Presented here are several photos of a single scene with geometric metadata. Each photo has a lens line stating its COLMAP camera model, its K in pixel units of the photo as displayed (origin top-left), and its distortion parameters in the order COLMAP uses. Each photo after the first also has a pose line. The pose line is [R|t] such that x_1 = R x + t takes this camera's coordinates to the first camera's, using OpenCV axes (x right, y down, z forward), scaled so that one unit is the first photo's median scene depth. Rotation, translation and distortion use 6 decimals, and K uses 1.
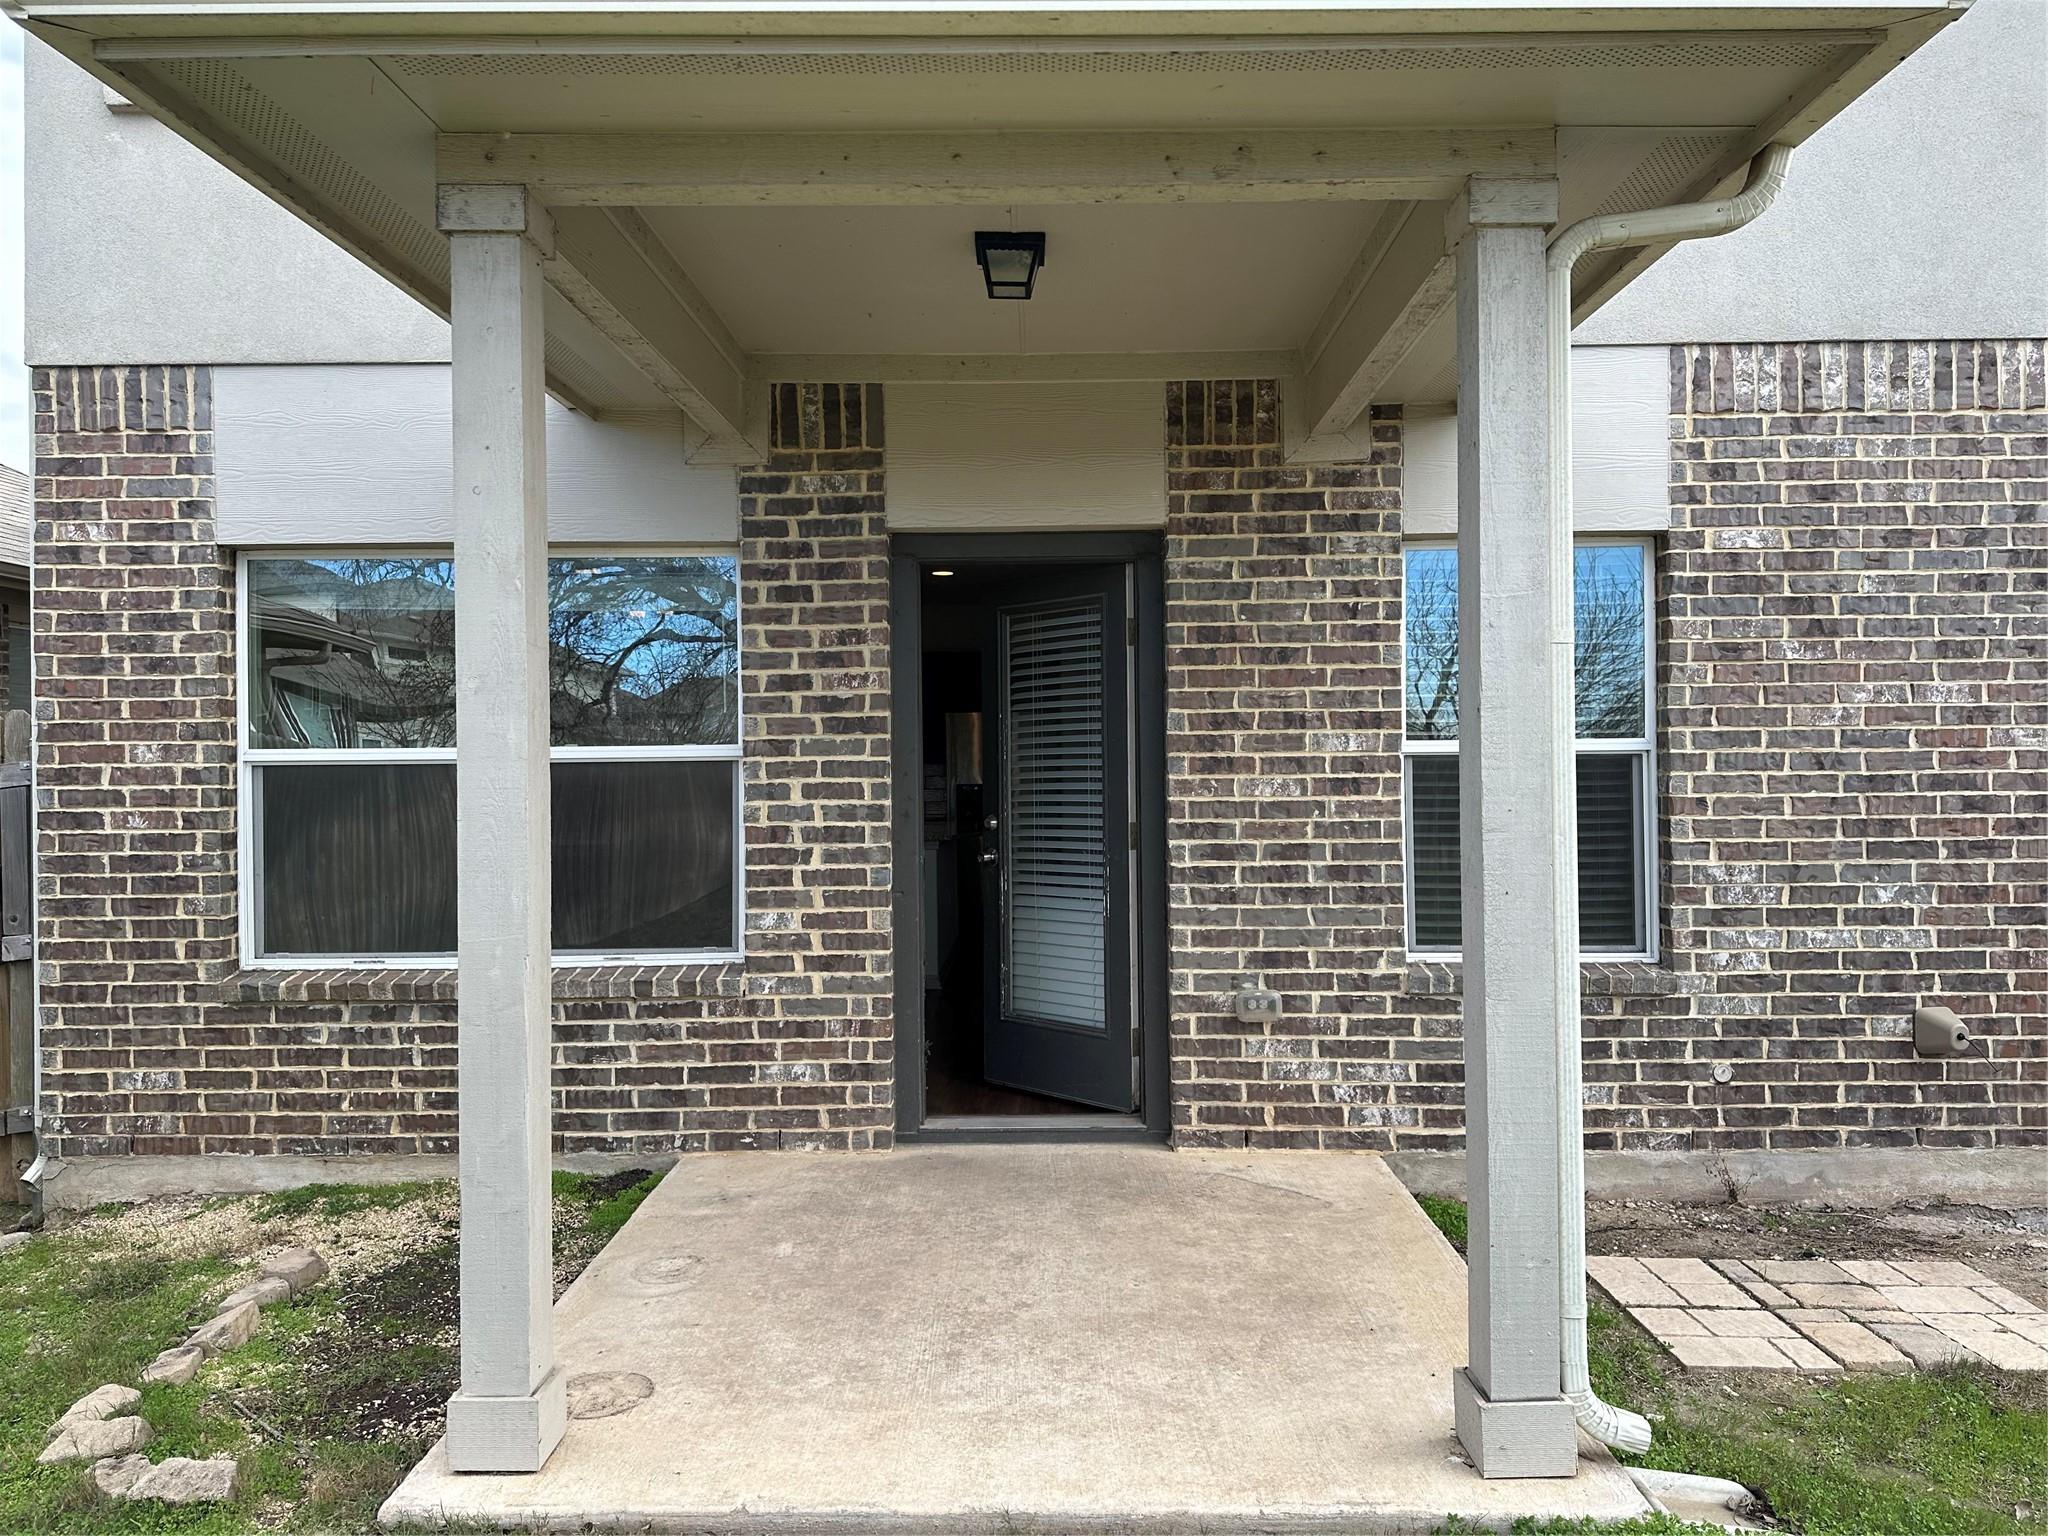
lens RADIAL K [[1401.3, 0, 1027.7], [0, 1401.3, 773.8], [0, 0, 1]] dist [0.061527, -0.037876]
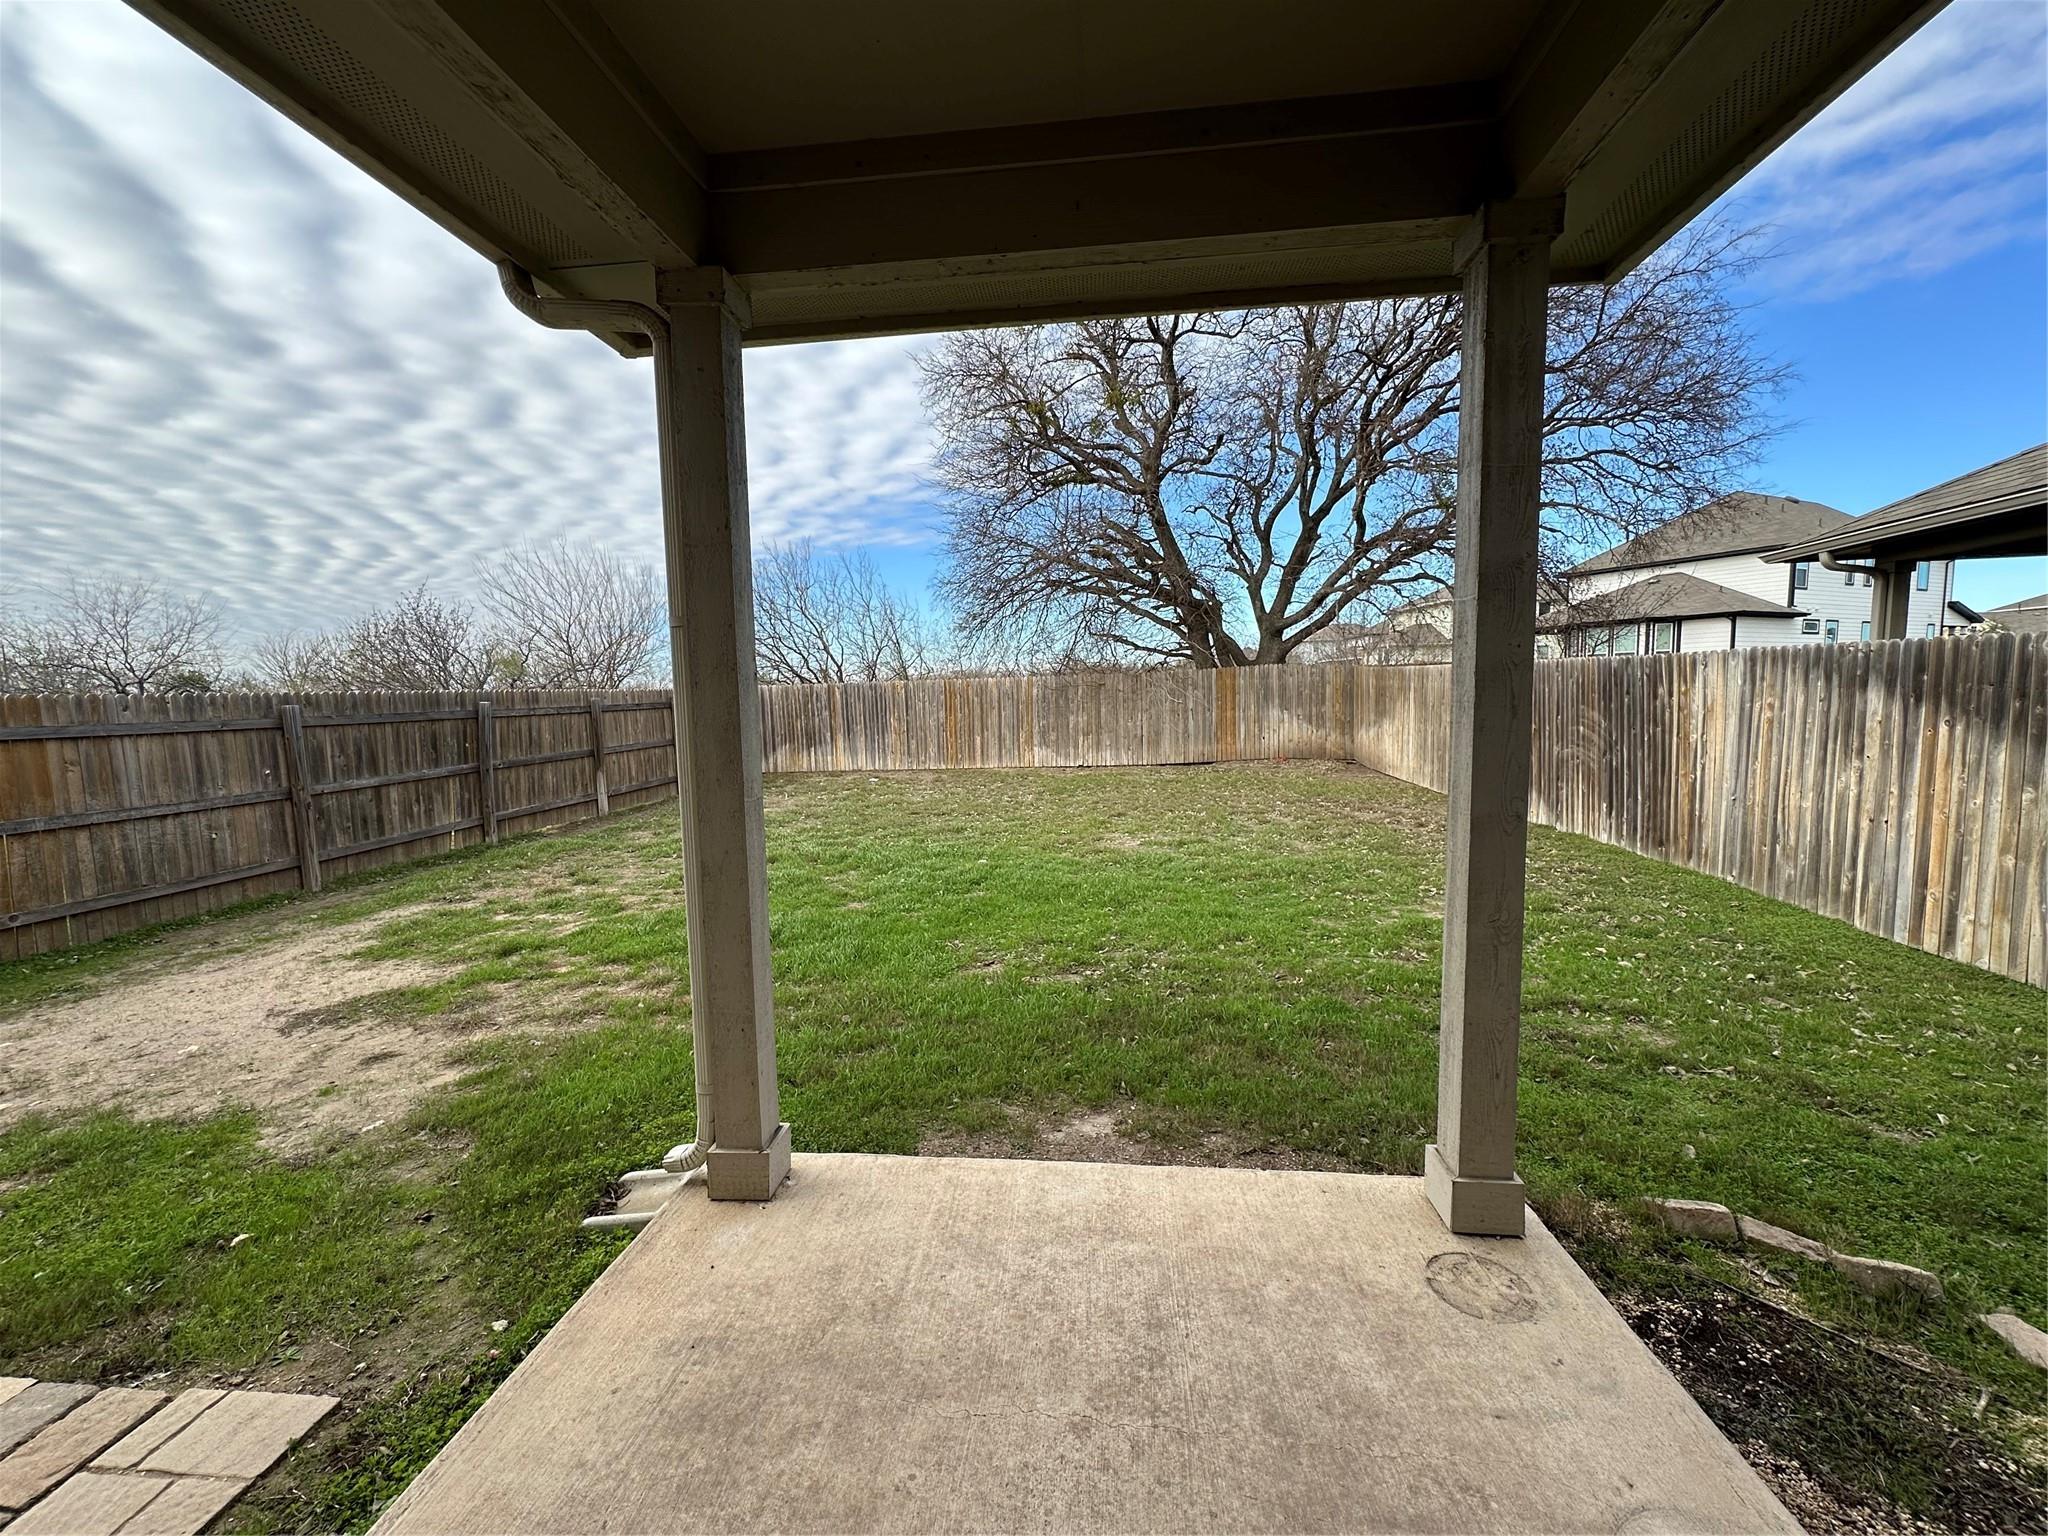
lens RADIAL K [[817.8, 0, 1007.6], [0, 817.8, 764.1], [0, 0, 1]] dist [-0.008250, 0.000605]
pose [[-0.993497, 0.018943, 0.112270, -0.047896], [0.028908, 0.995718, 0.087803, -0.039477], [-0.110126, 0.090478, -0.989791, 3.209288]]
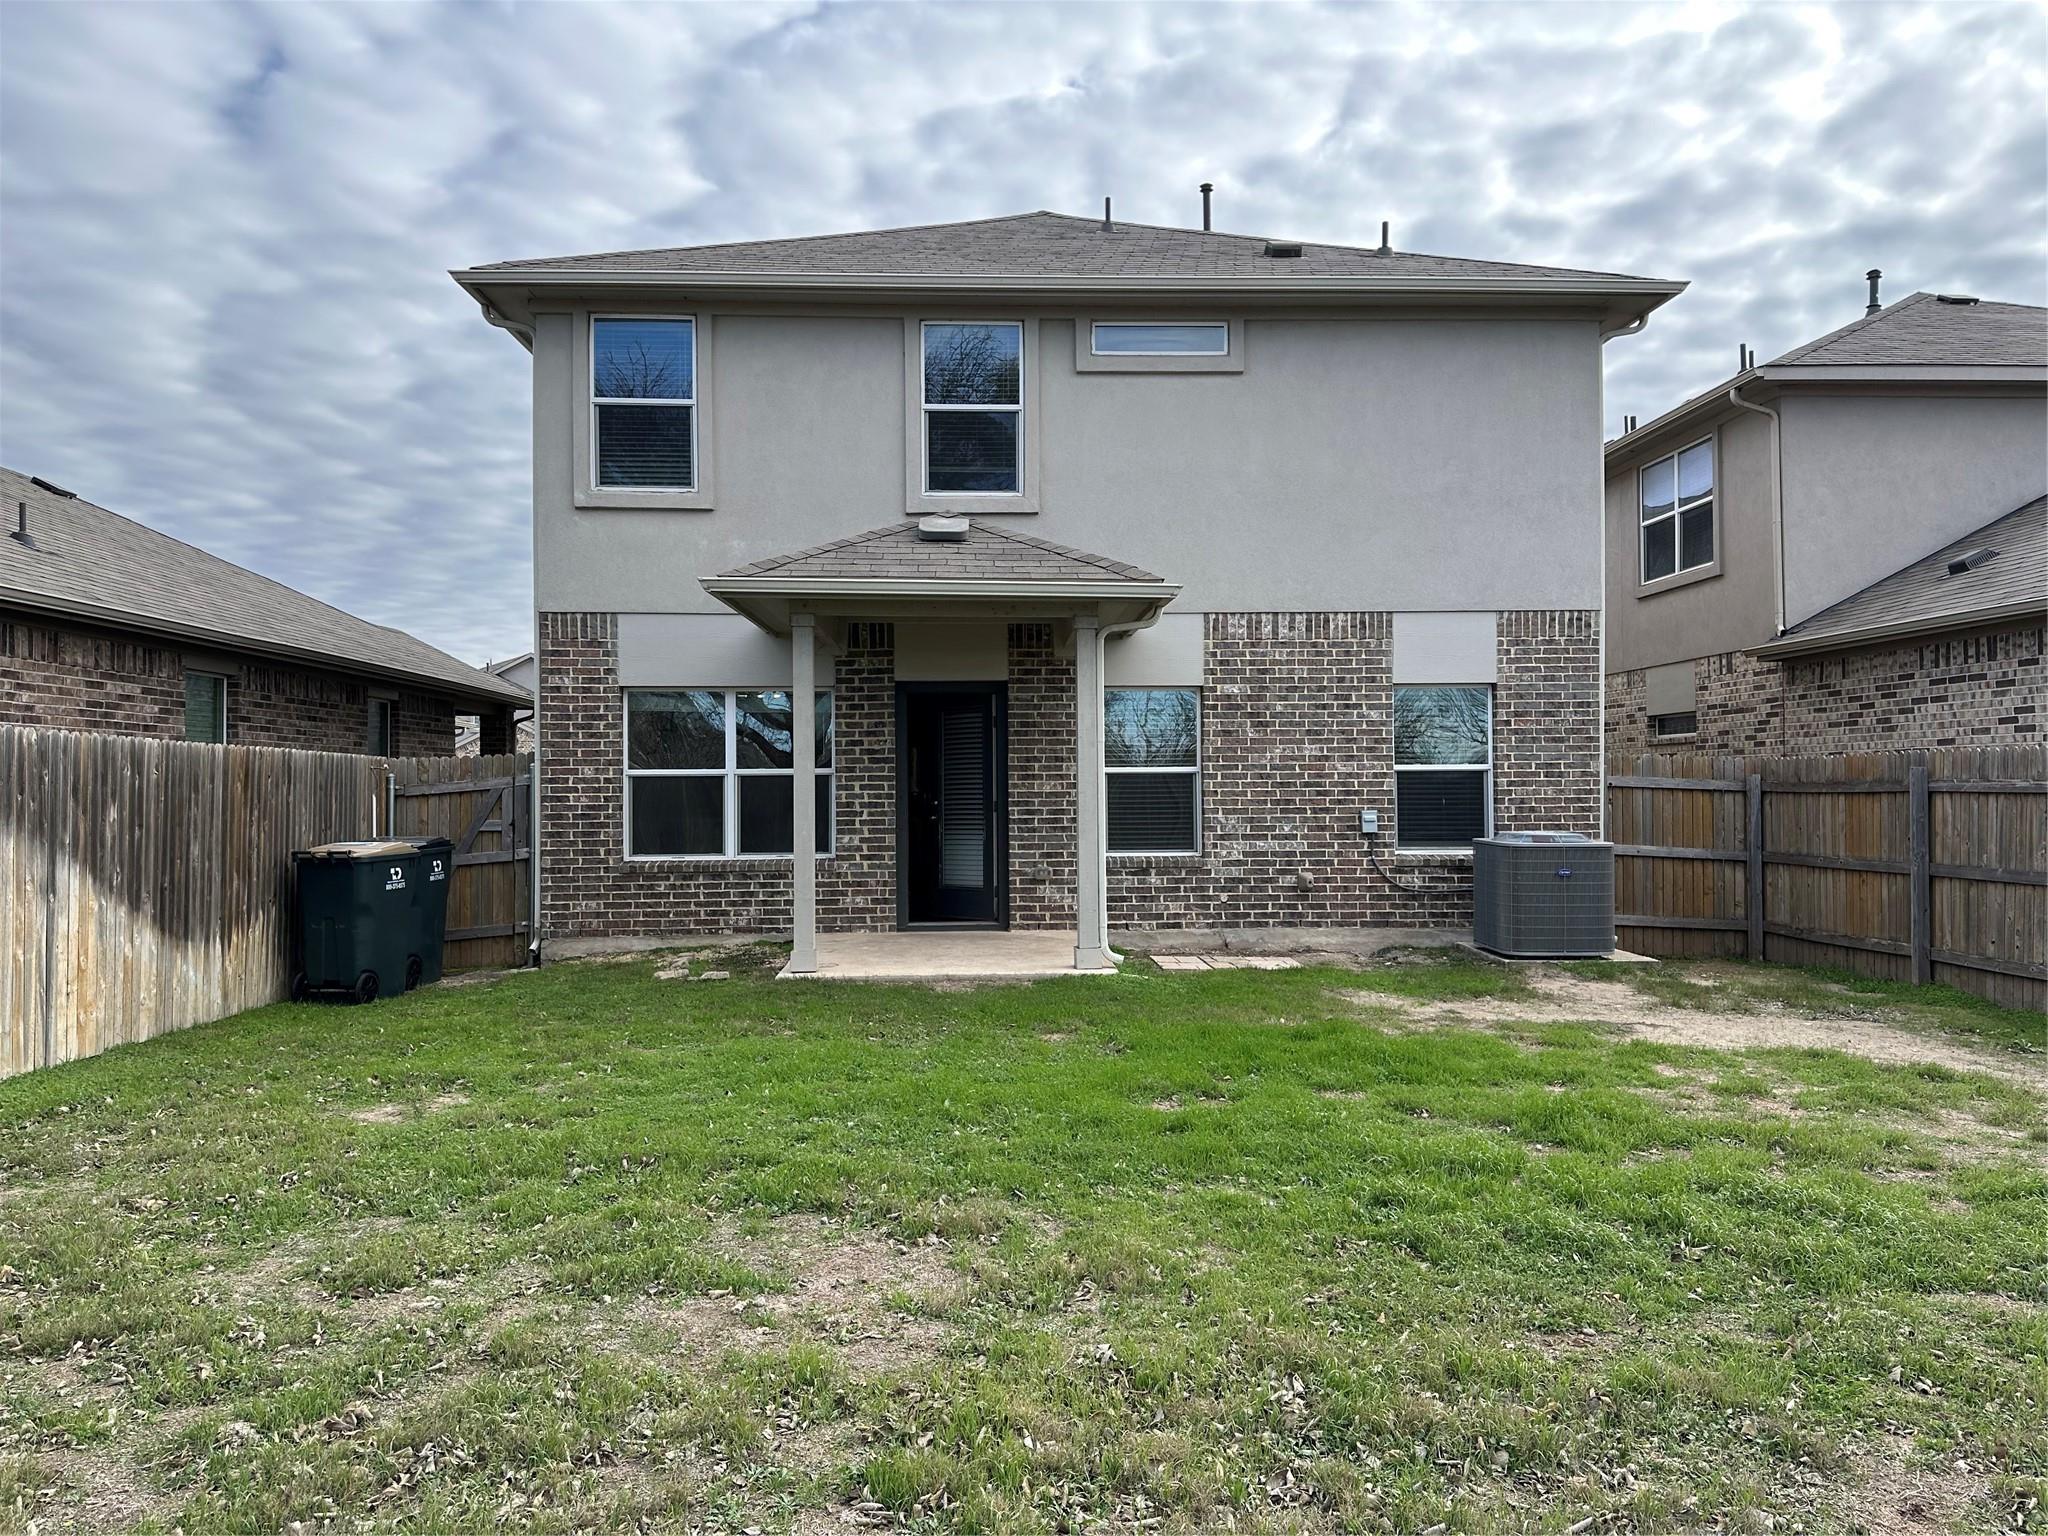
lens RADIAL K [[1401.3, 0, 1025.1], [0, 1401.3, 763.6], [0, 0, 1]] dist [0.061527, -0.037876]
pose [[0.997994, 0.003218, 0.063229, -0.026736], [-0.001800, 0.999746, -0.022464, 0.025769], [-0.063285, 0.022305, 0.997746, -1.471001]]
